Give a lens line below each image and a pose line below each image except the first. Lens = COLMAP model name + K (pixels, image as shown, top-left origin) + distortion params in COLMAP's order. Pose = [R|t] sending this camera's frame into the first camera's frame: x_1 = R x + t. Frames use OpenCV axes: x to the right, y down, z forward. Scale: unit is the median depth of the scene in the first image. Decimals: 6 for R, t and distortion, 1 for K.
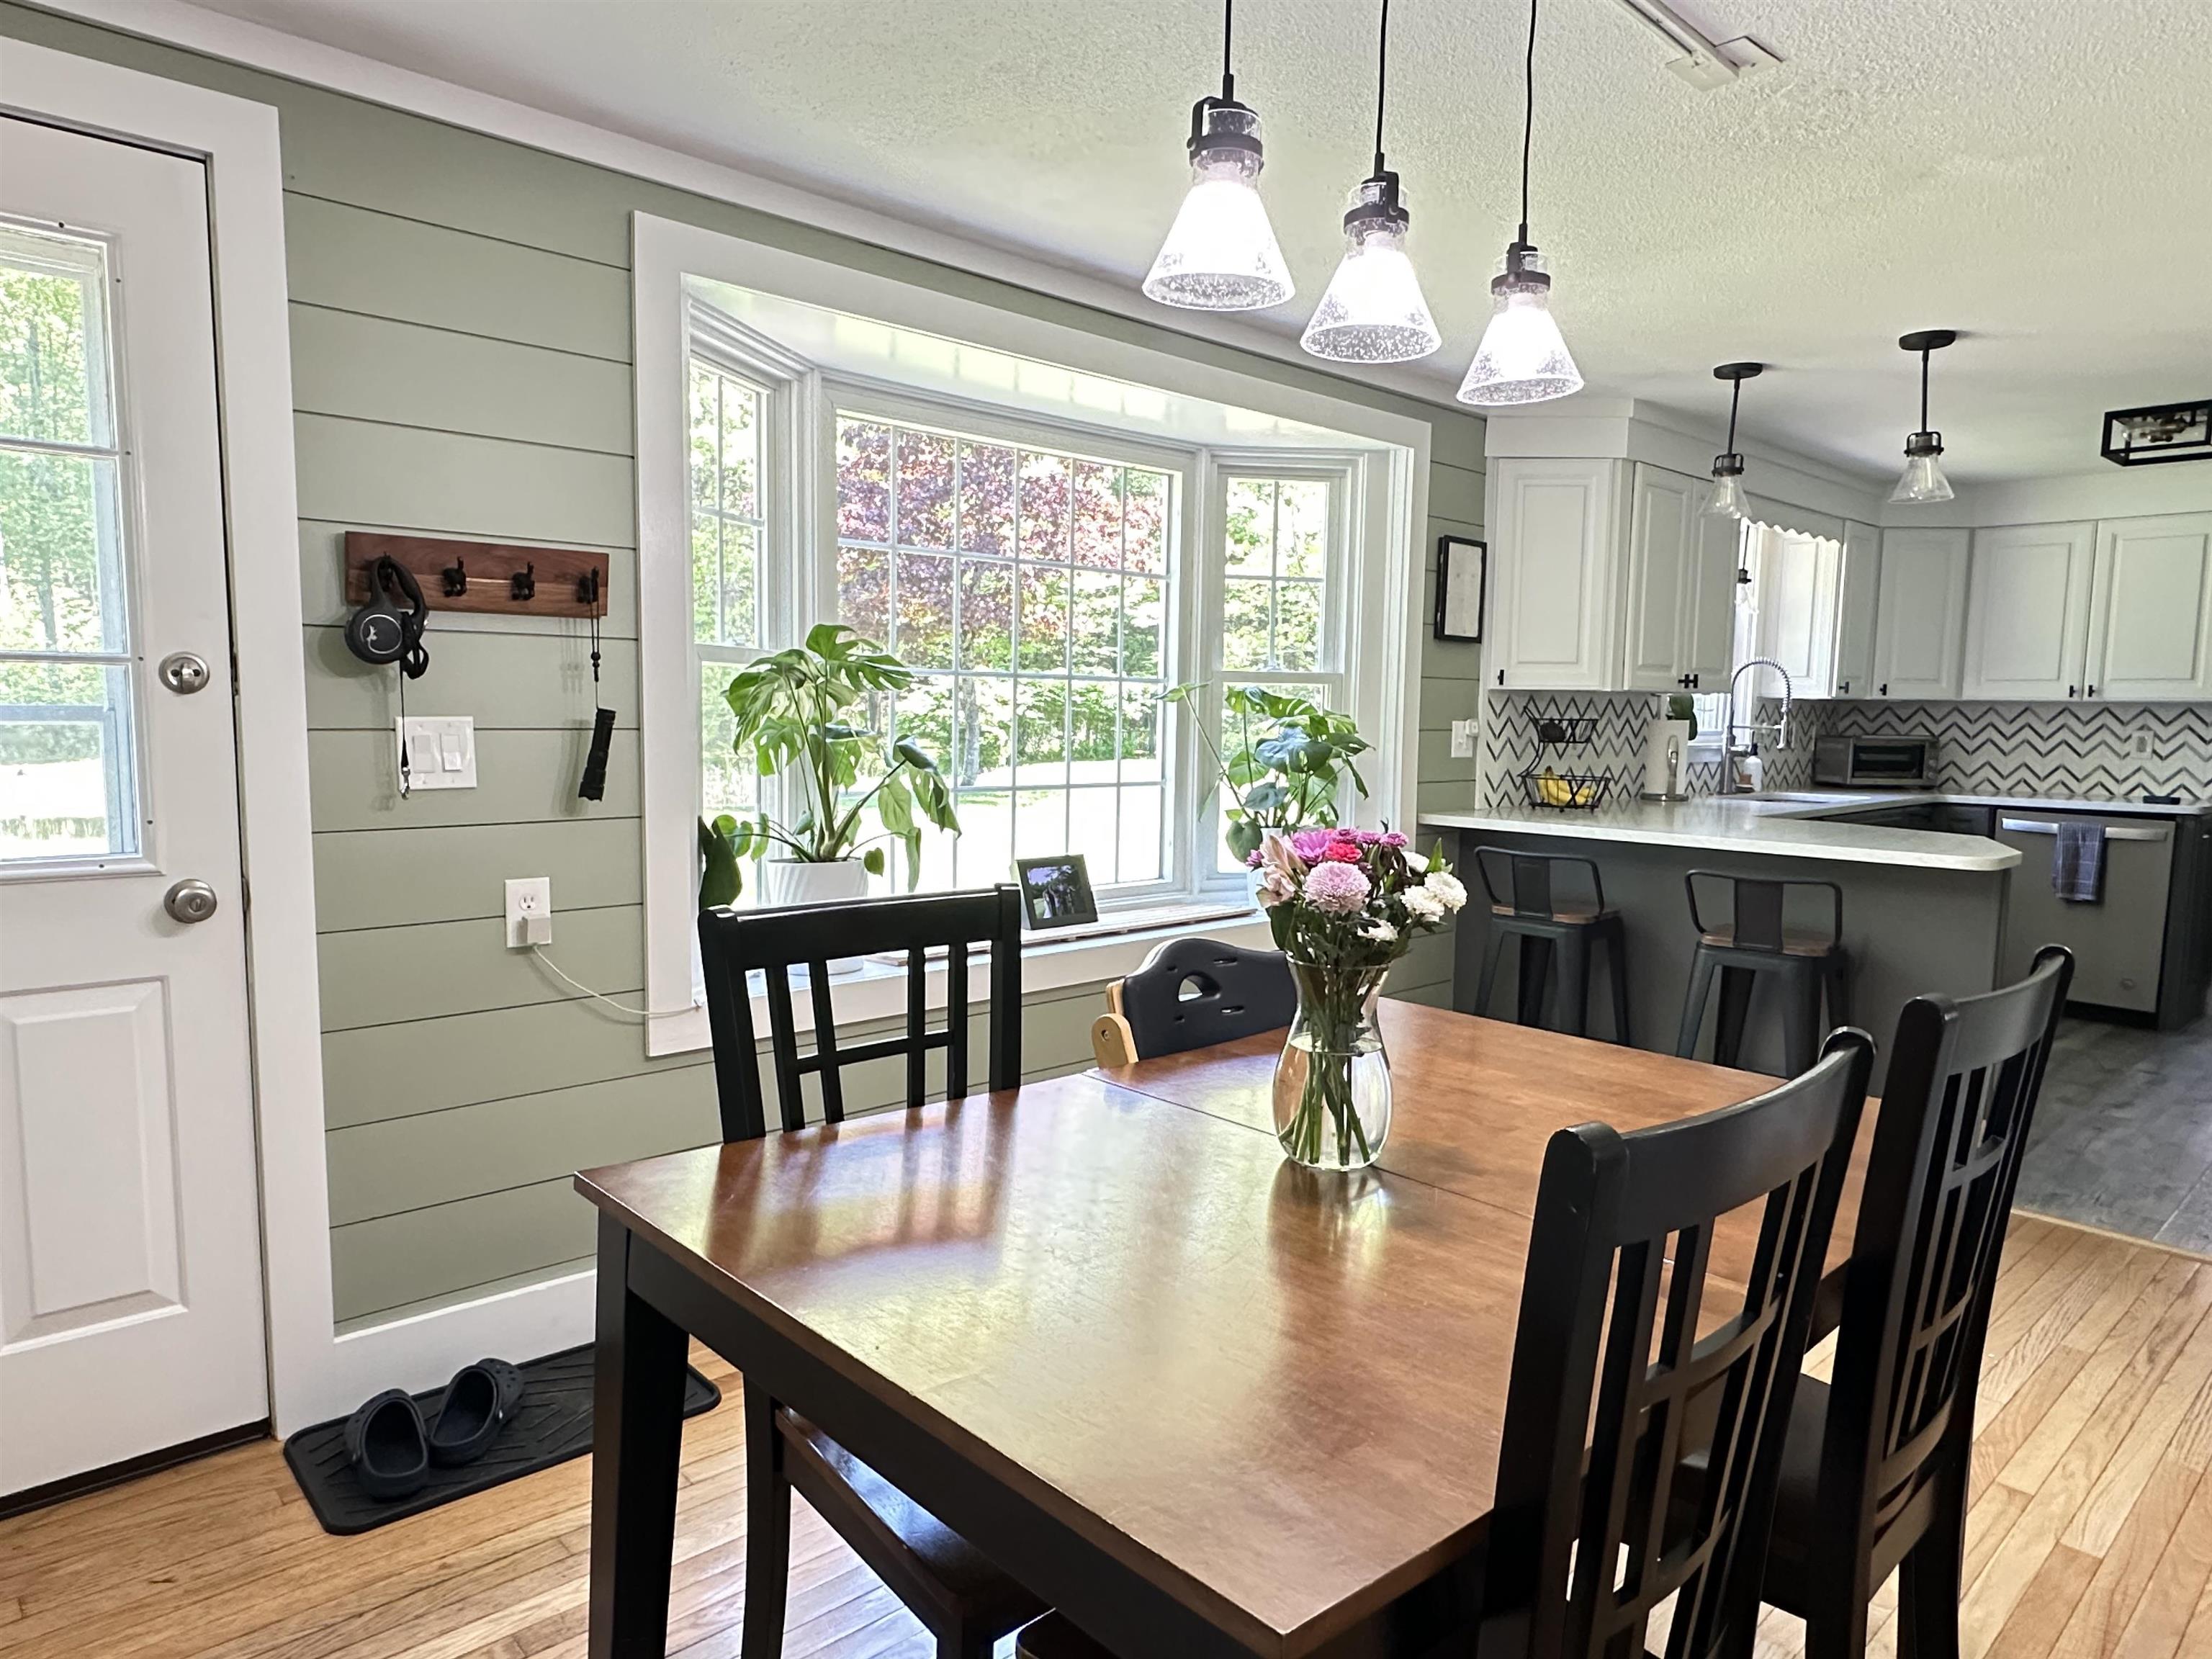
lens RADIAL K [[1344.8, 0, 1099.8], [0, 1344.8, 833.6], [0, 0, 1]] dist [-0.001225, -0.000146]
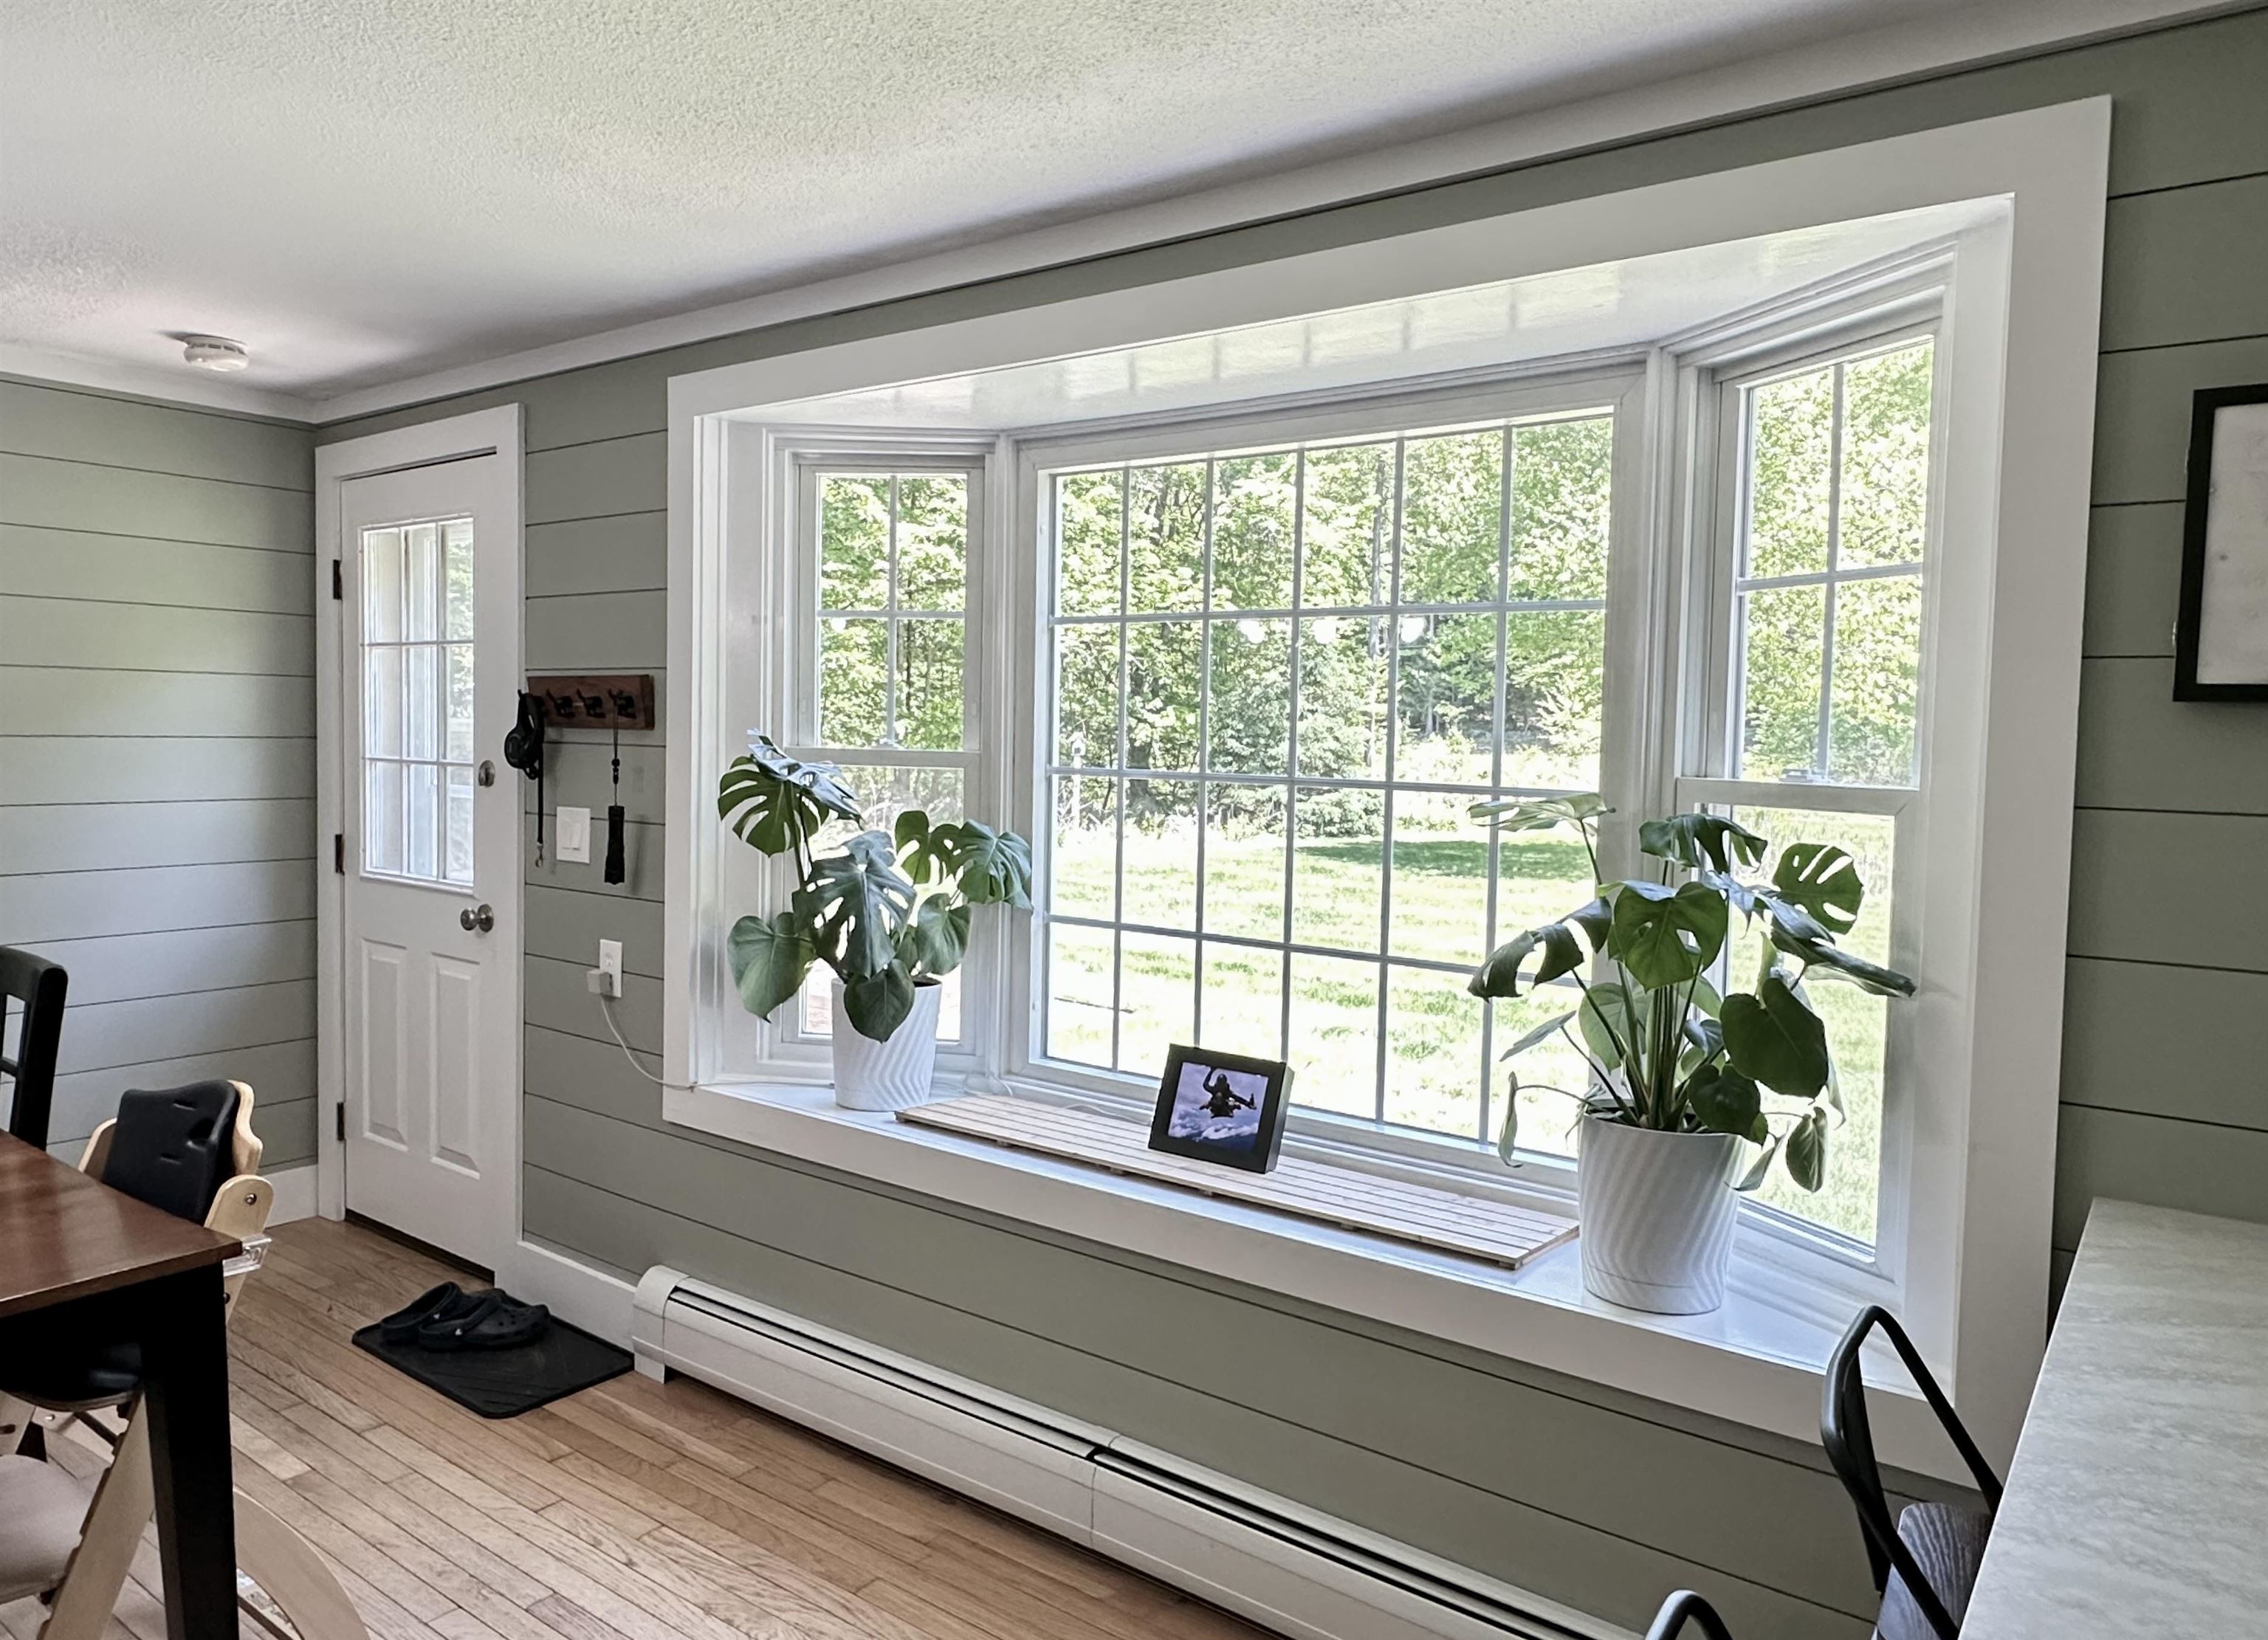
lens RADIAL K [[1521.7, 0, 1127.8], [0, 1521.7, 816.2], [0, 0, 1]] dist [-0.003174, 0.000057]
pose [[0.185394, 0.042221, -0.981757, 0.948059], [-0.114220, 0.993230, 0.021145, -0.151186], [0.976003, 0.108216, 0.188962, 1.092929]]
